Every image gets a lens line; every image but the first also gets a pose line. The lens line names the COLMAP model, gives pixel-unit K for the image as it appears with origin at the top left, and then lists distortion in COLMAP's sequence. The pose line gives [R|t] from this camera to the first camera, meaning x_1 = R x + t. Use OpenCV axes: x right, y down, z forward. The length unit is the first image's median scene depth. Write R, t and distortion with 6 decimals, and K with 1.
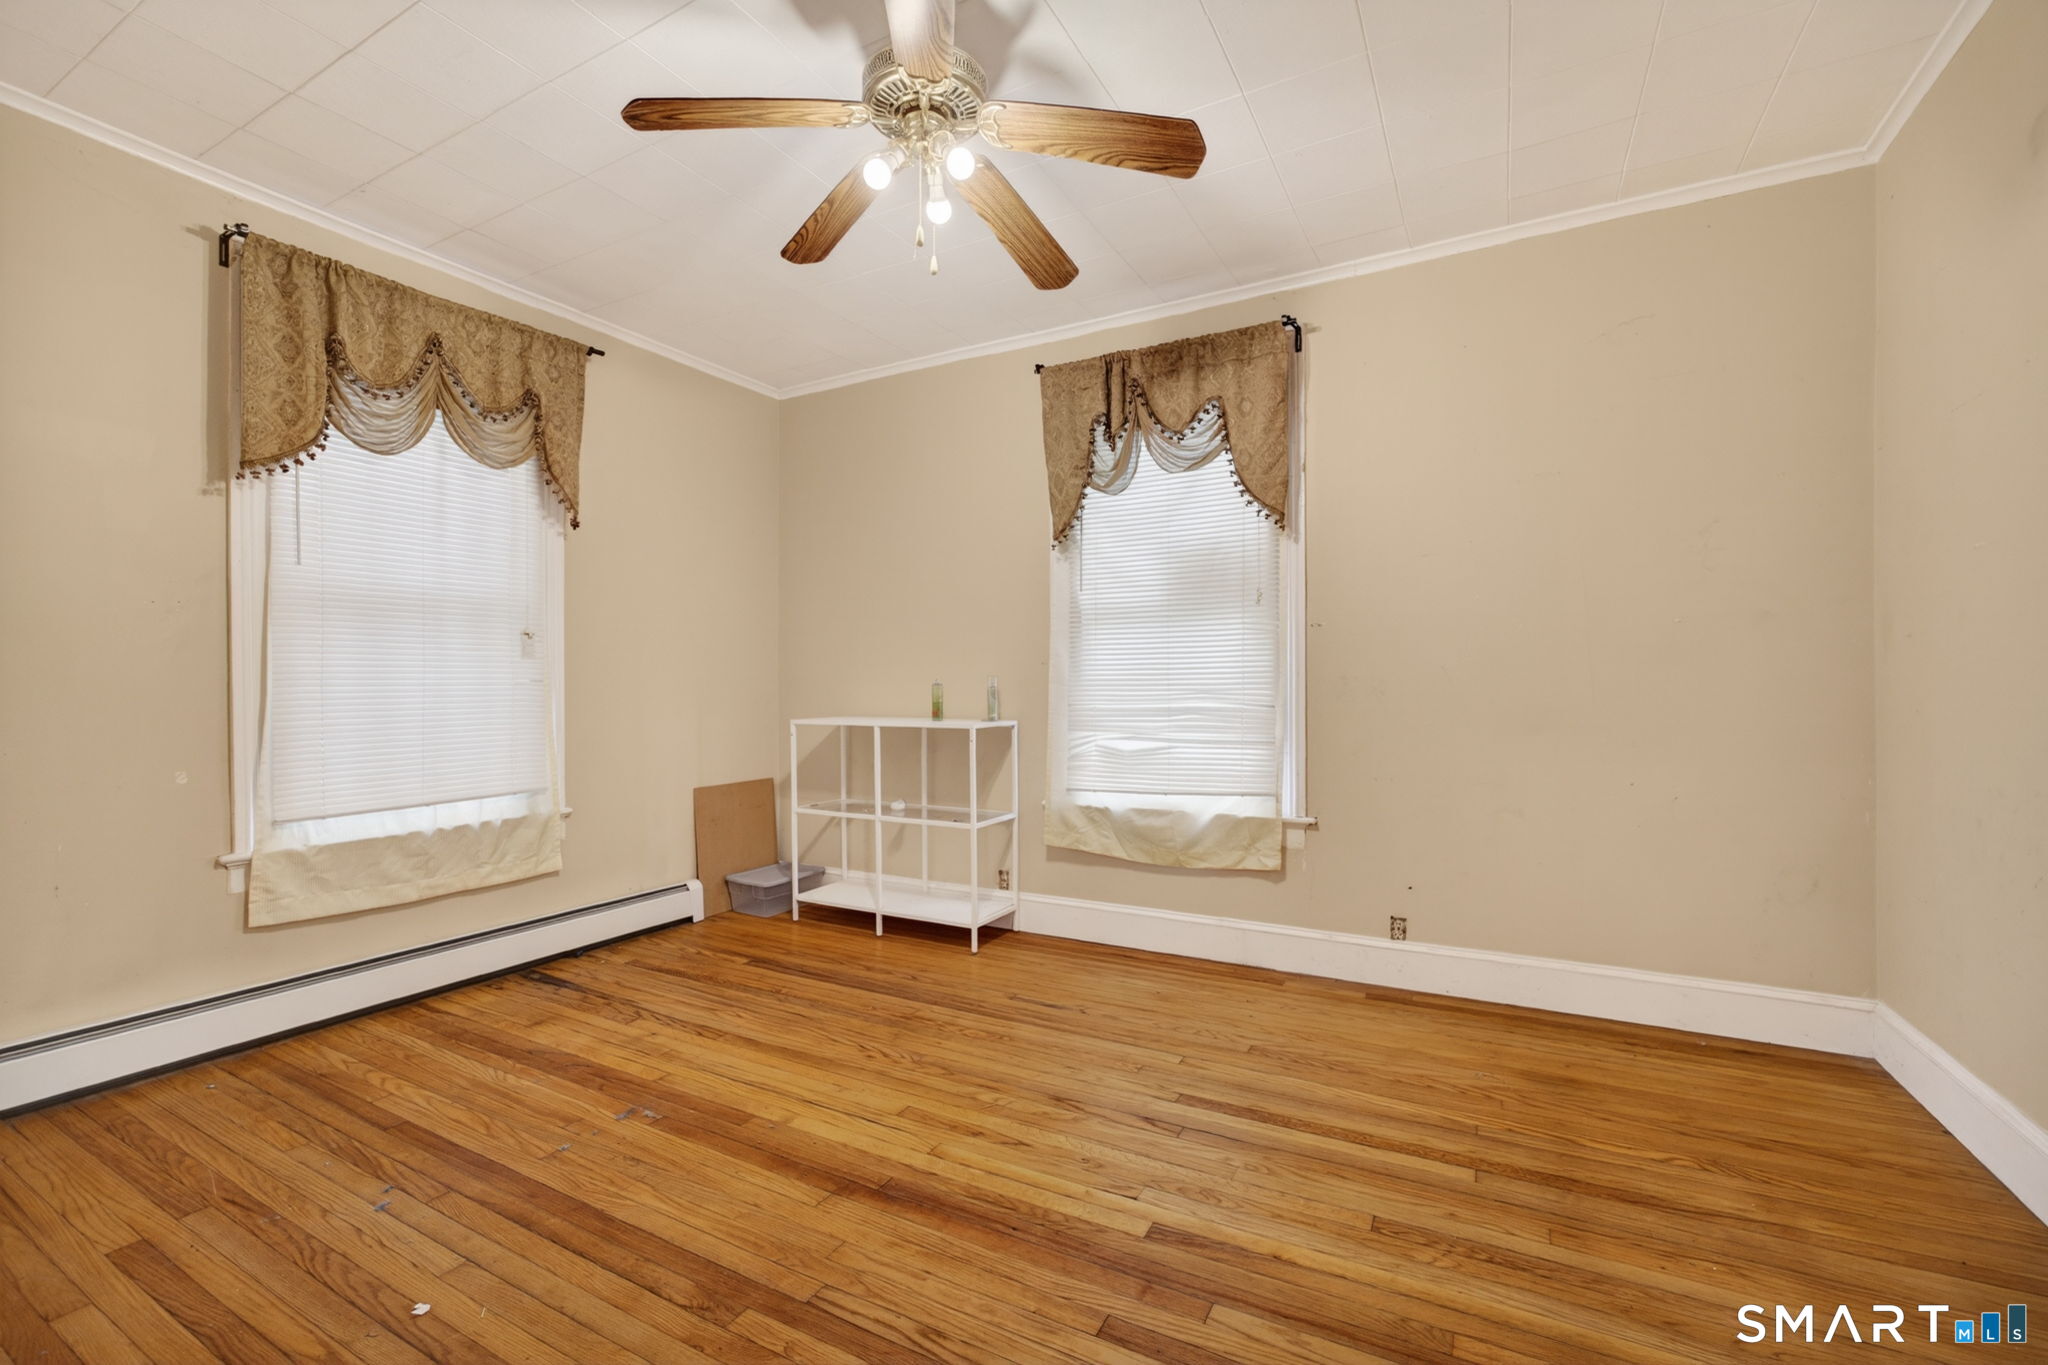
lens RADIAL K [[879.0, 0, 1019.9], [0, 879.0, 689.3], [0, 0, 1]] dist [-0.018389, 0.003900]
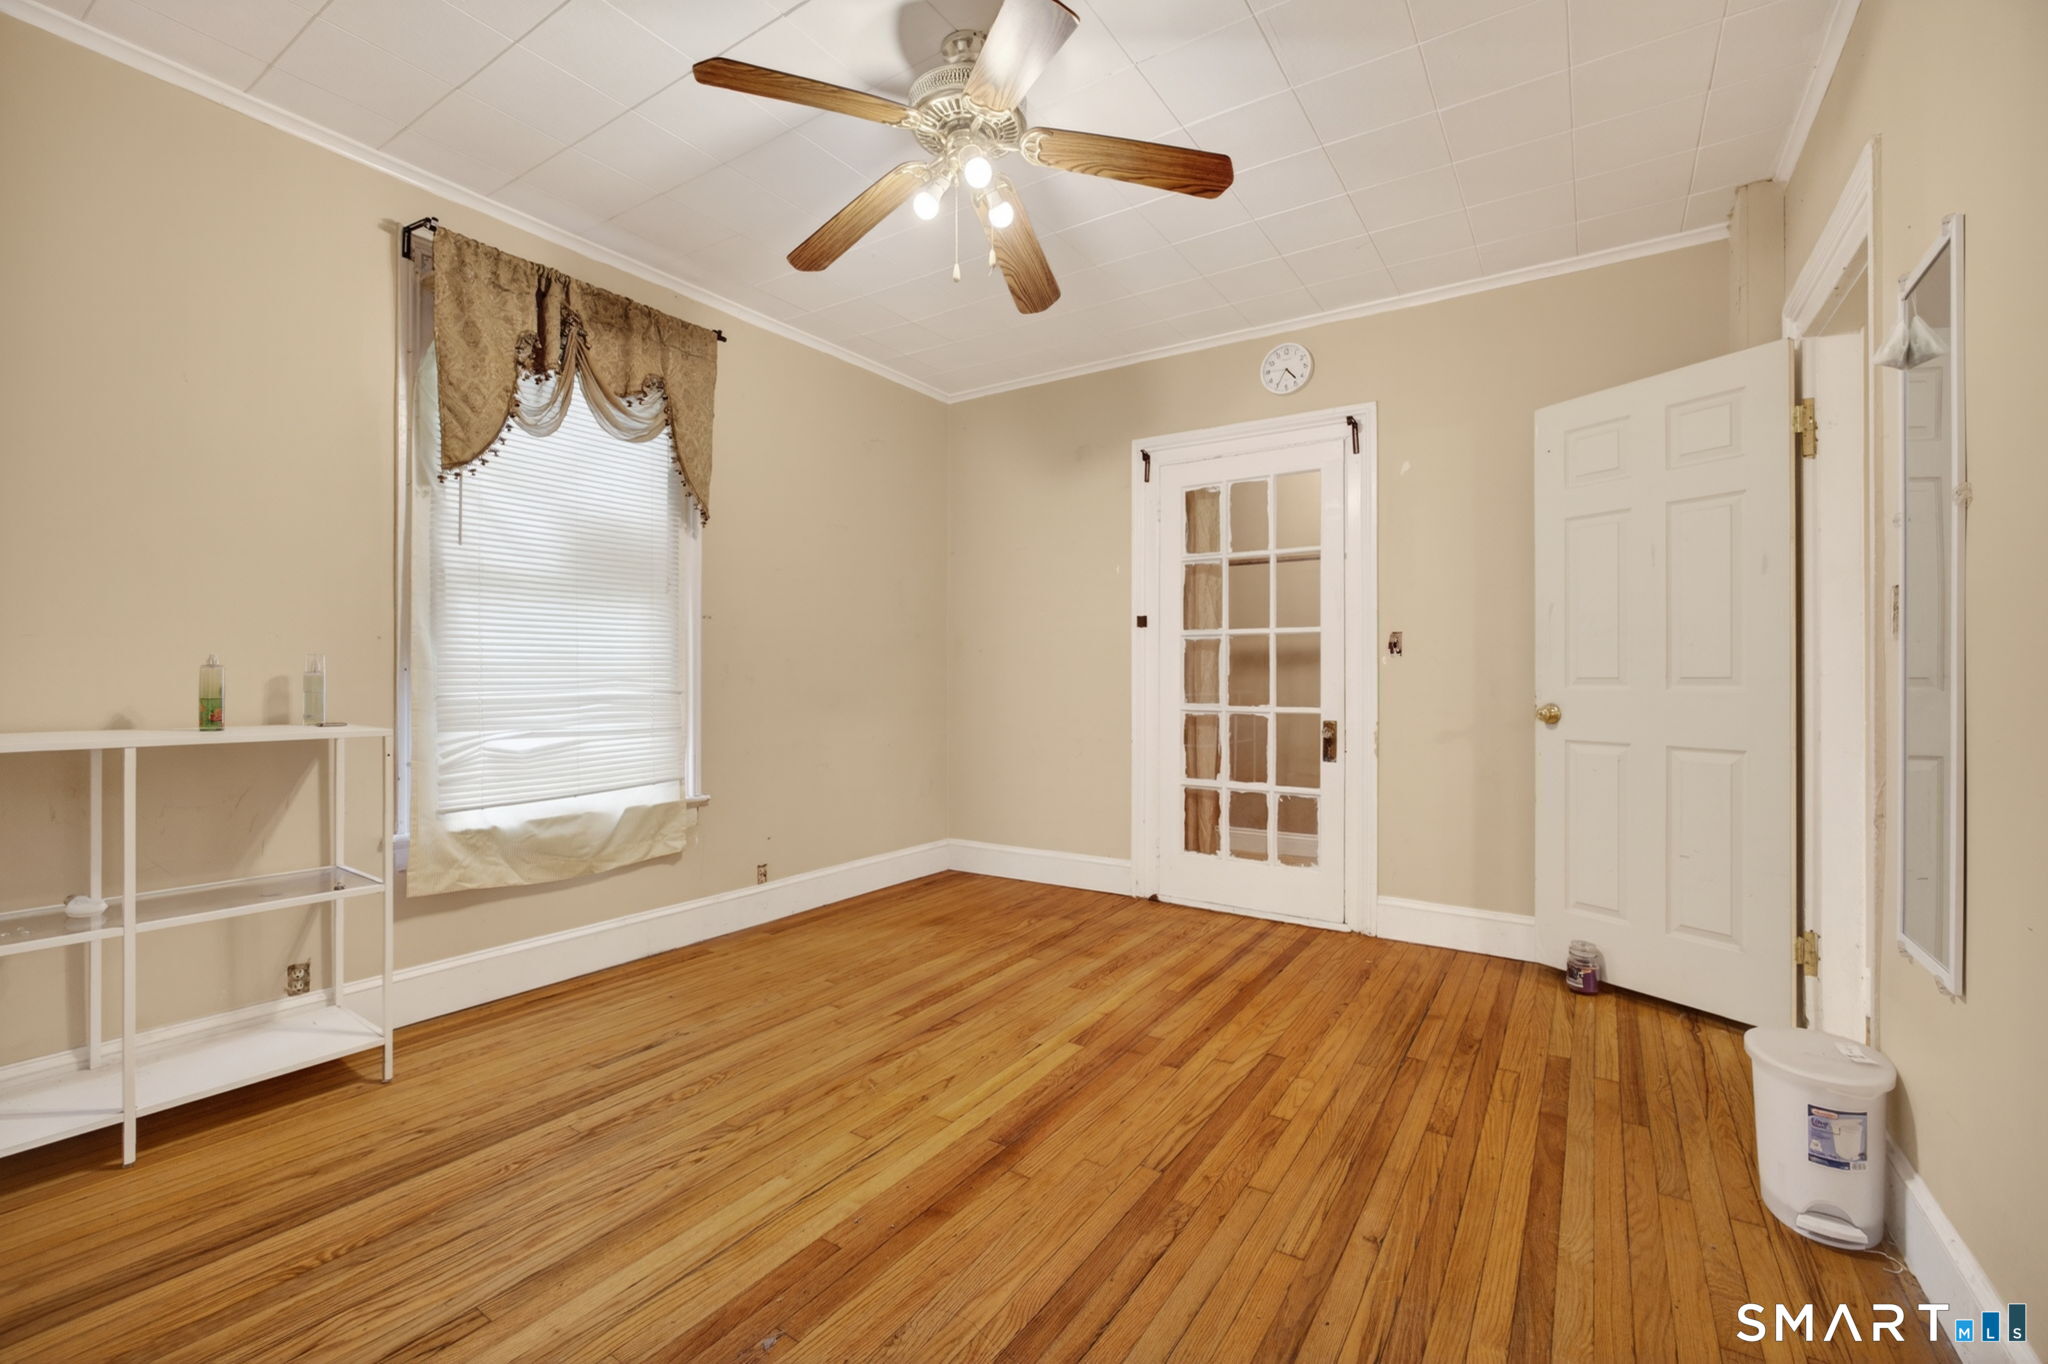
lens RADIAL K [[879.0, 0, 1015.2], [0, 879.0, 673.2], [0, 0, 1]] dist [-0.018389, 0.003900]
pose [[0.084061, 0.004698, 0.996450, -0.816252], [-0.000539, 0.999989, -0.004669, 0.001449], [-0.996460, -0.000144, 0.084063, 0.600116]]
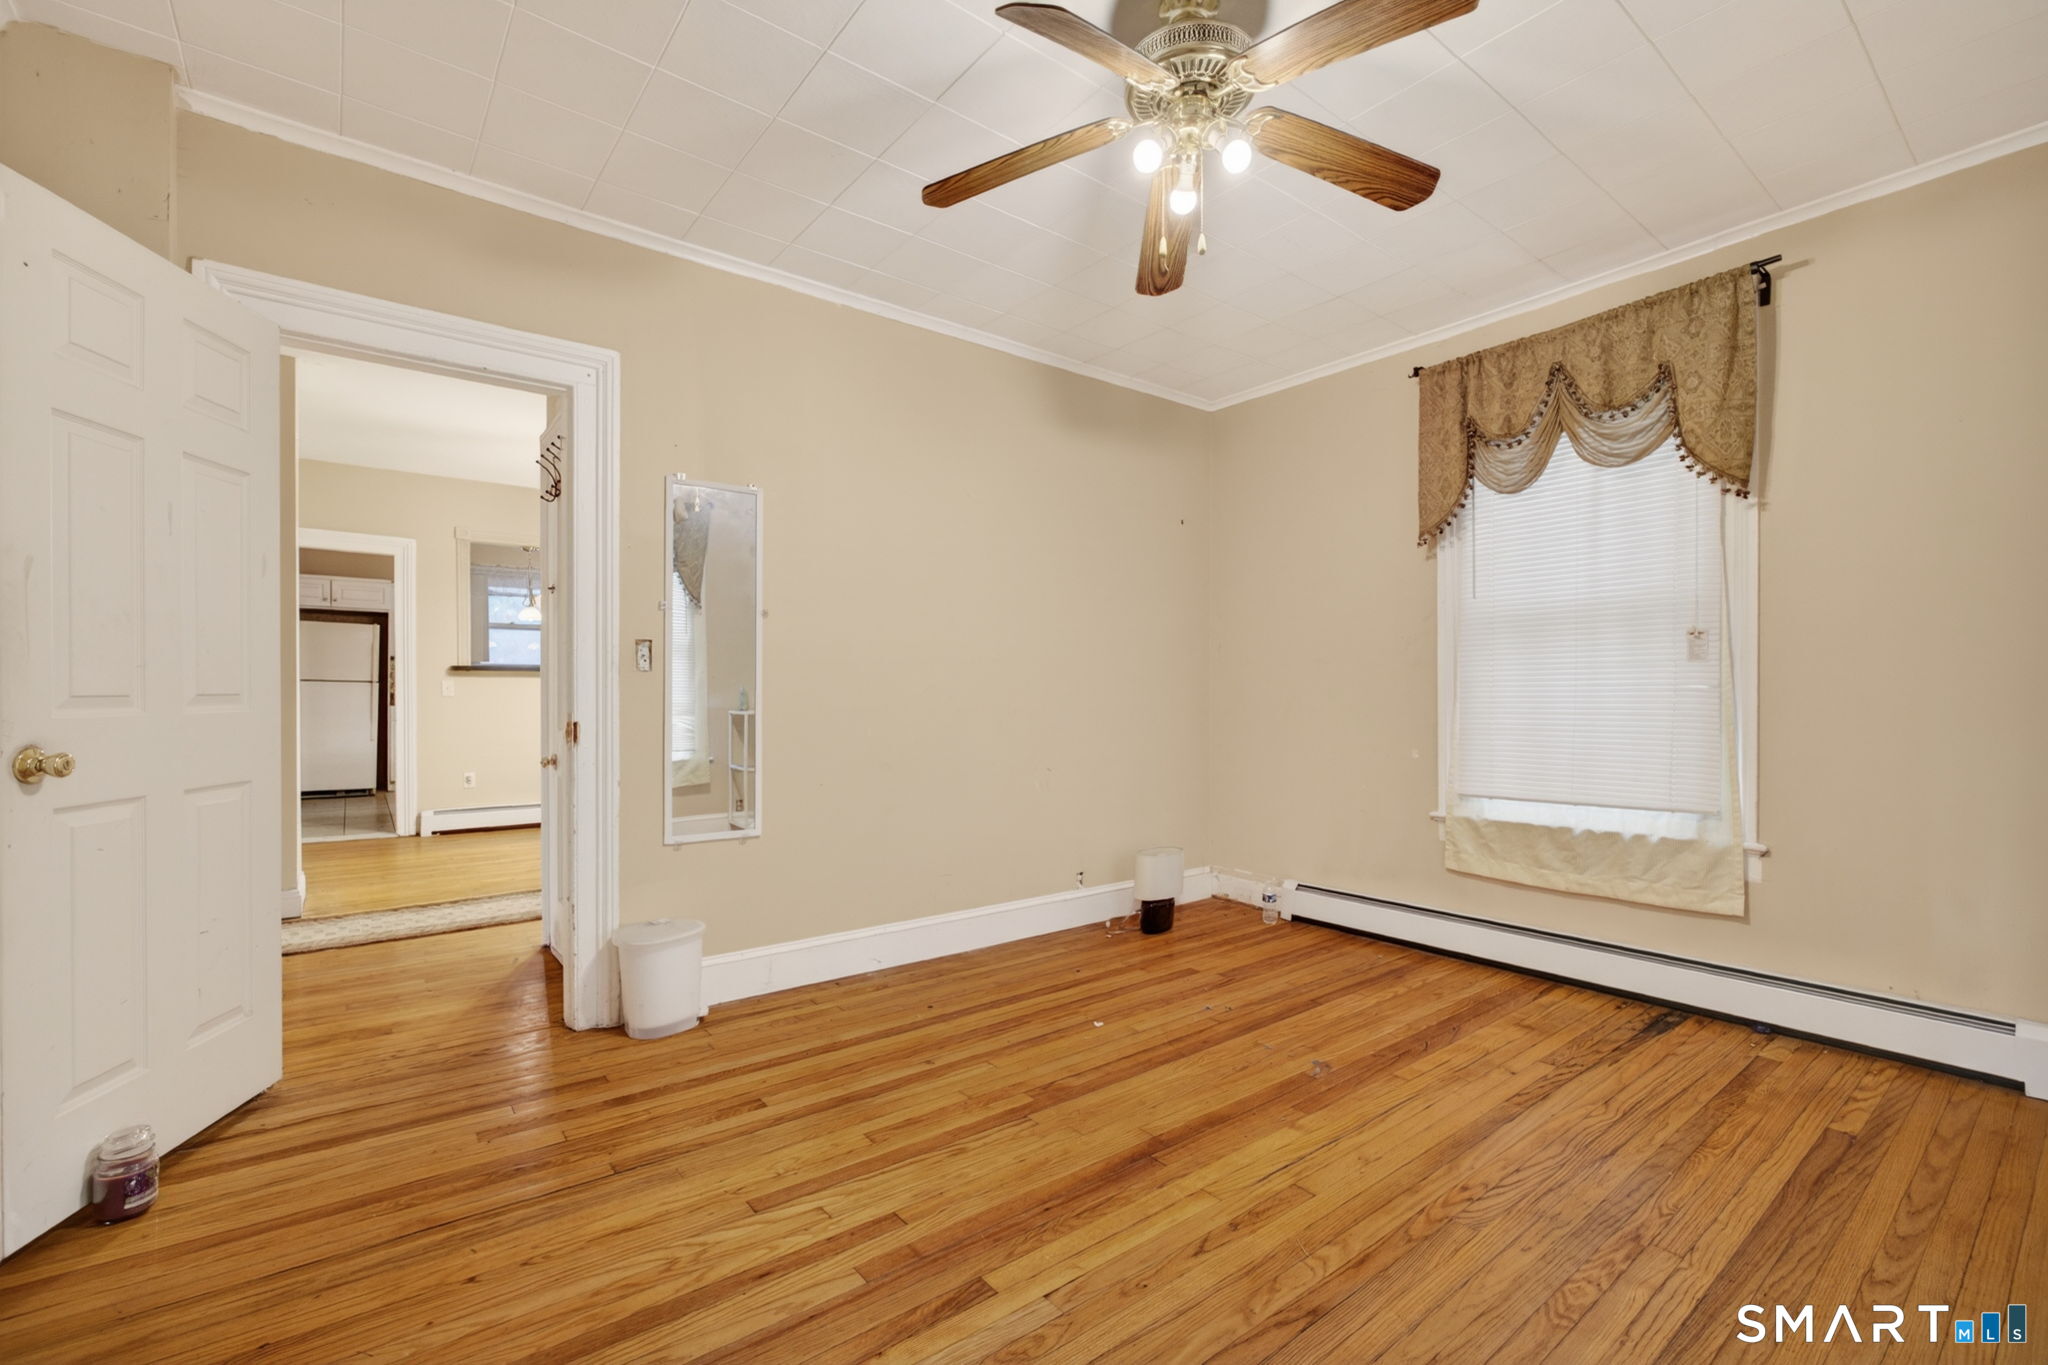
lens RADIAL K [[879.0, 0, 1017.8], [0, 879.0, 692.5], [0, 0, 1]] dist [-0.018389, 0.003900]
pose [[-0.398412, 0.001275, -0.917206, 0.599741], [-0.003099, 0.999991, 0.002737, -0.004533], [0.917201, 0.003933, -0.398405, 0.853470]]
